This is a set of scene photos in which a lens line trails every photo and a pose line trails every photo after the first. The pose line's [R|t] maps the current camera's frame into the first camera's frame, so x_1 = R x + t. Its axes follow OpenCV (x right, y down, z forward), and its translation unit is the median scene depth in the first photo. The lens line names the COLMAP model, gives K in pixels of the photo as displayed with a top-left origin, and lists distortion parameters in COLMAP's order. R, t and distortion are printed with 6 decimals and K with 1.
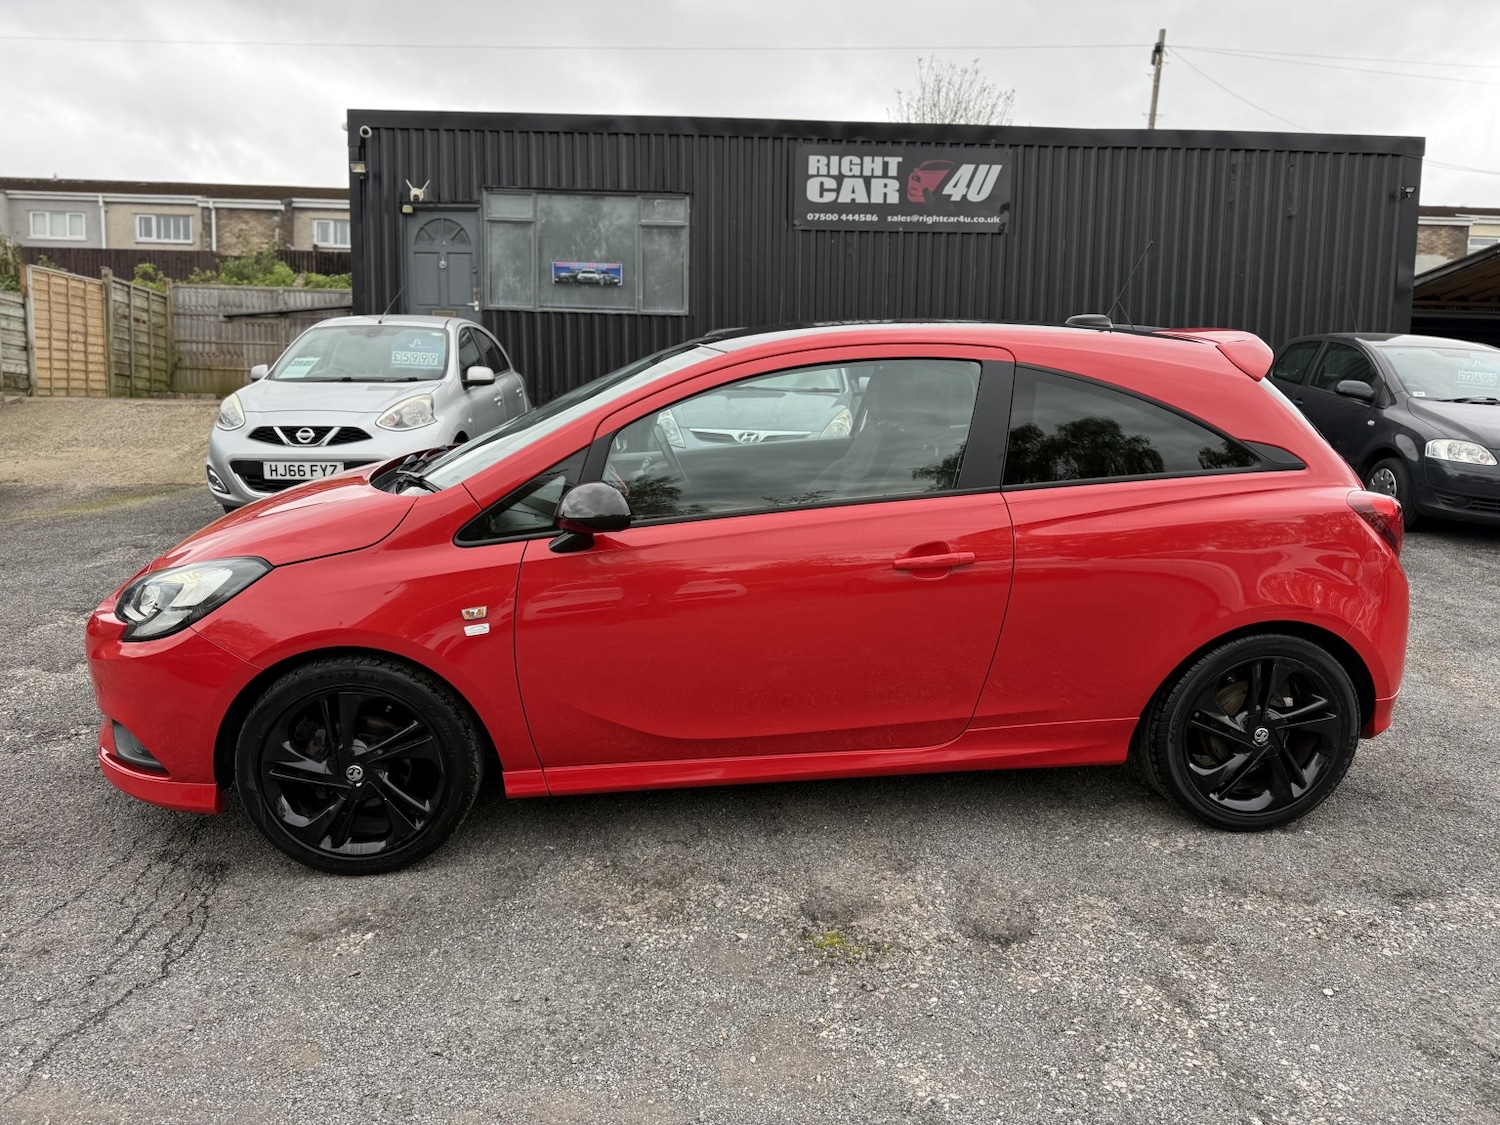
lens RADIAL K [[1061.2, 0, 745.8], [0, 1061.2, 574.6], [0, 0, 1]] dist [0.025055, -0.028576]
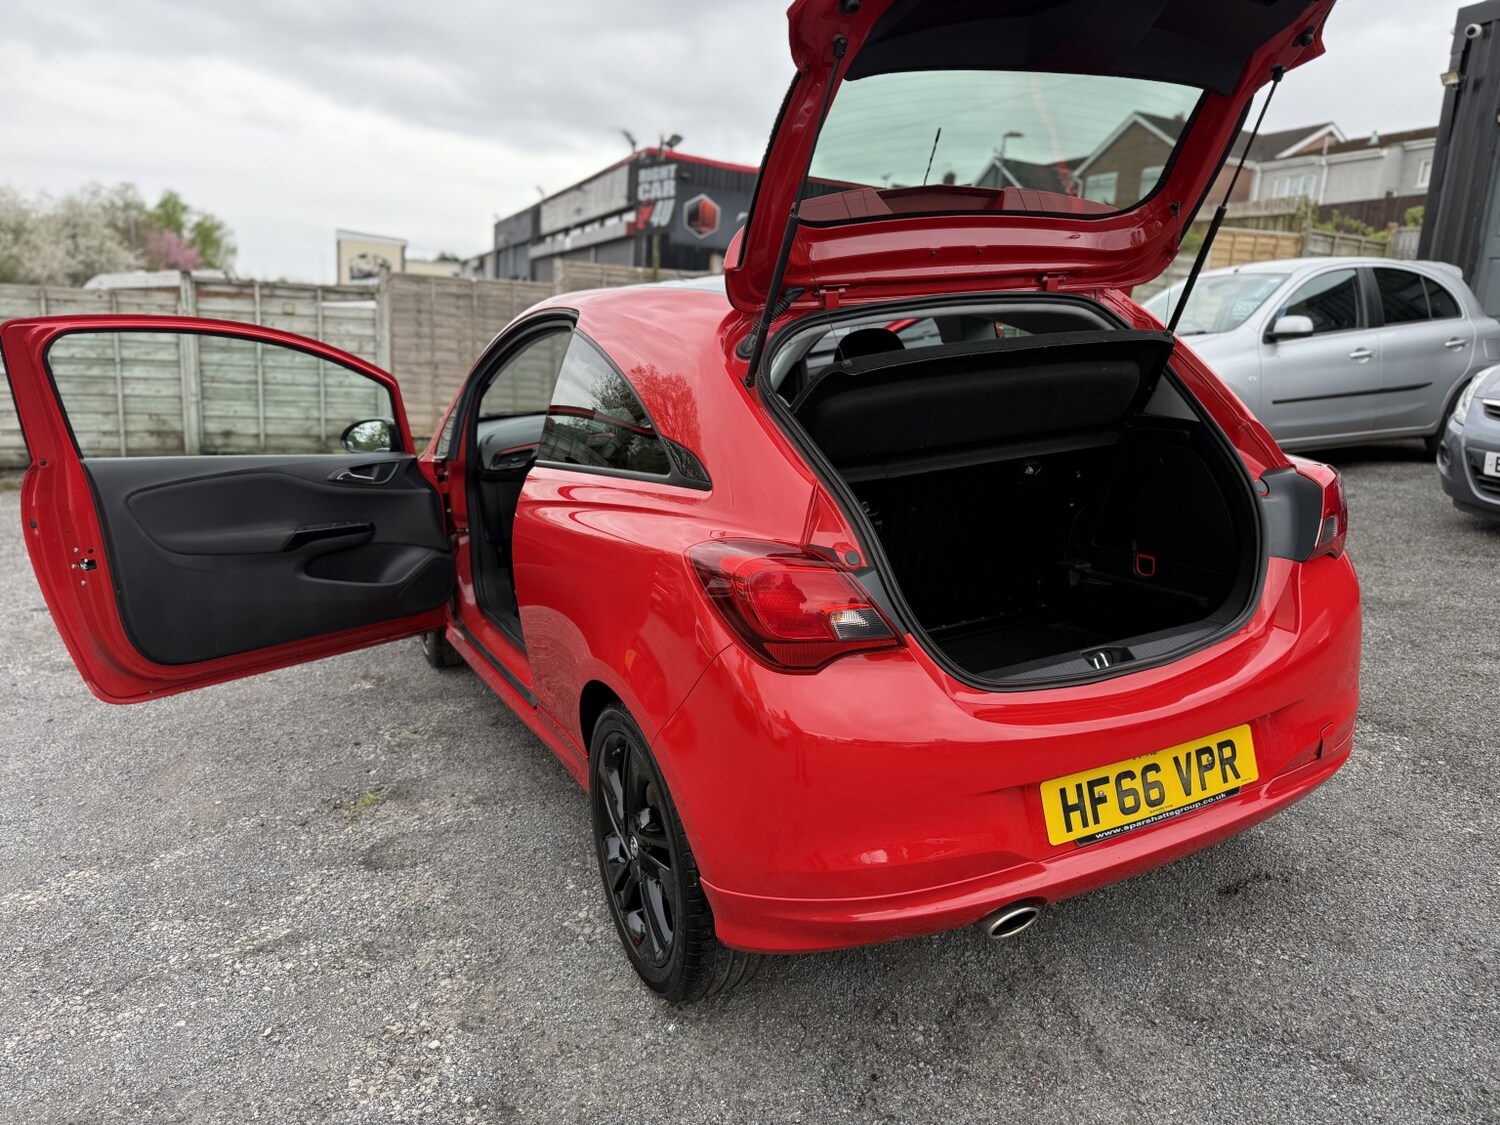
lens RADIAL K [[1061.2, 0, 740.9], [0, 1061.2, 561.1], [0, 0, 1]] dist [0.025055, -0.028576]
pose [[0.344559, 0.190767, -0.919177, 0.437836], [-0.158299, 0.976921, 0.143411, -0.058639], [0.925322, 0.096091, 0.366805, 0.304369]]
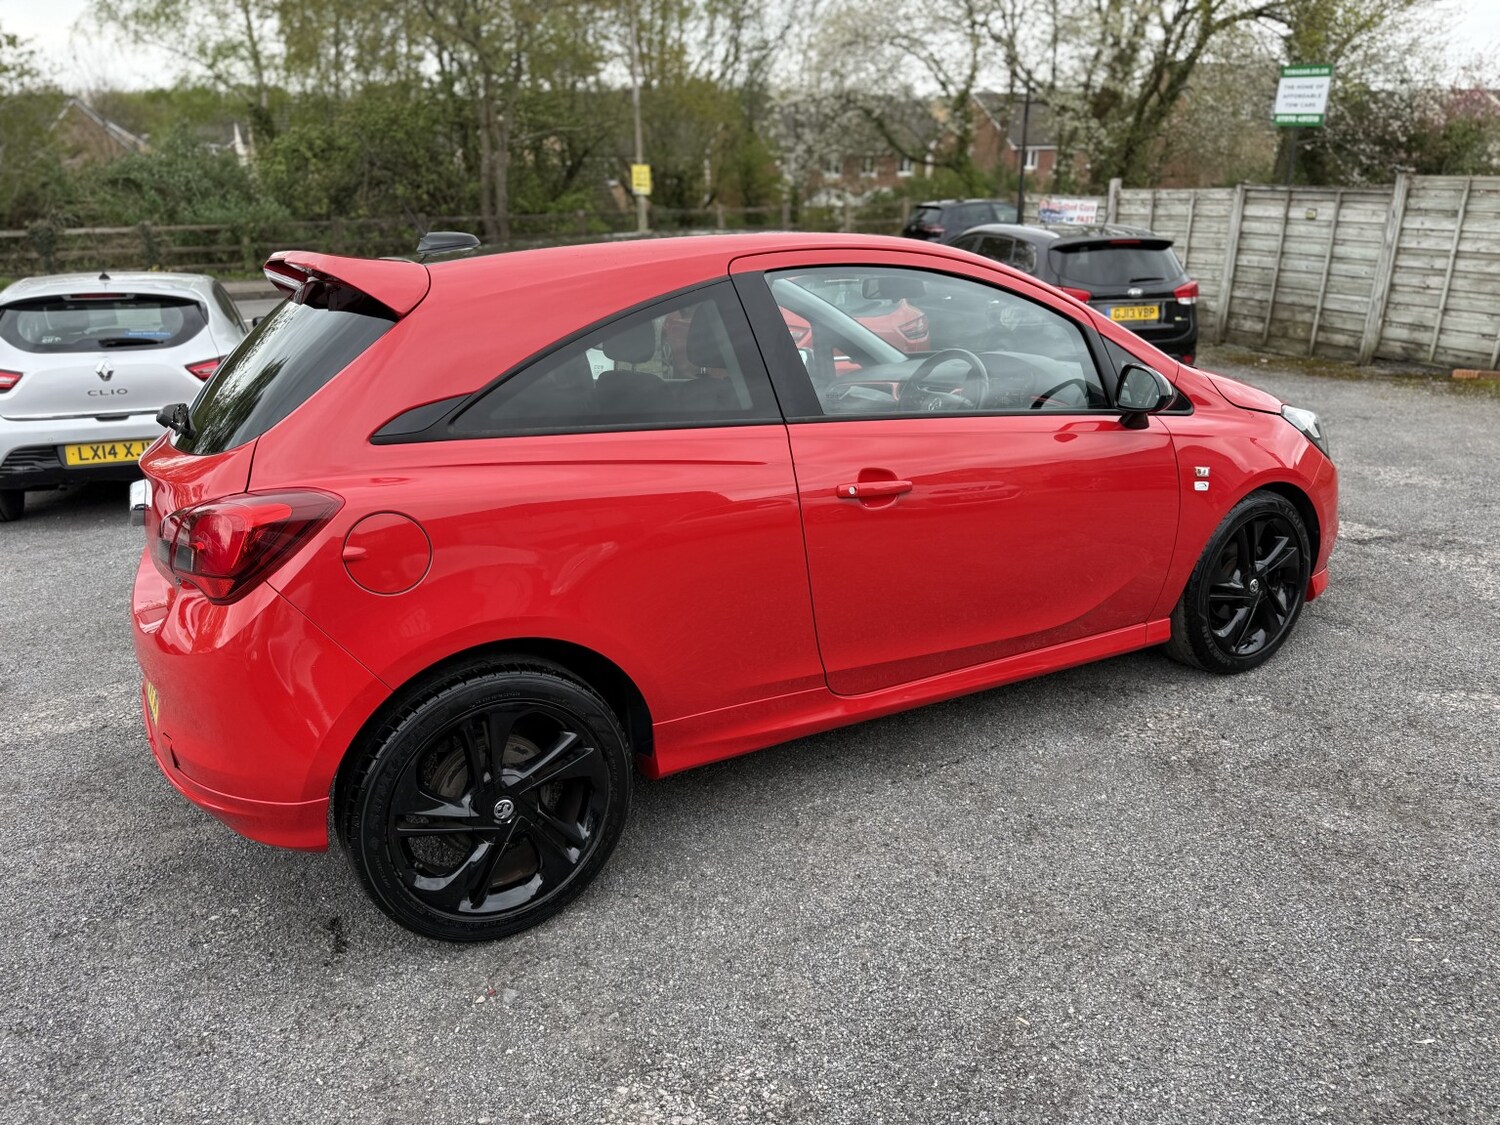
lens RADIAL K [[1061.2, 0, 750.1], [0, 1061.2, 566.6], [0, 0, 1]] dist [0.025055, -0.028576]
pose [[-0.904950, 0.141785, -0.401202, 0.212358], [-0.061962, 0.888897, 0.453897, -0.176991], [0.420983, 0.435613, -0.795622, 0.817726]]
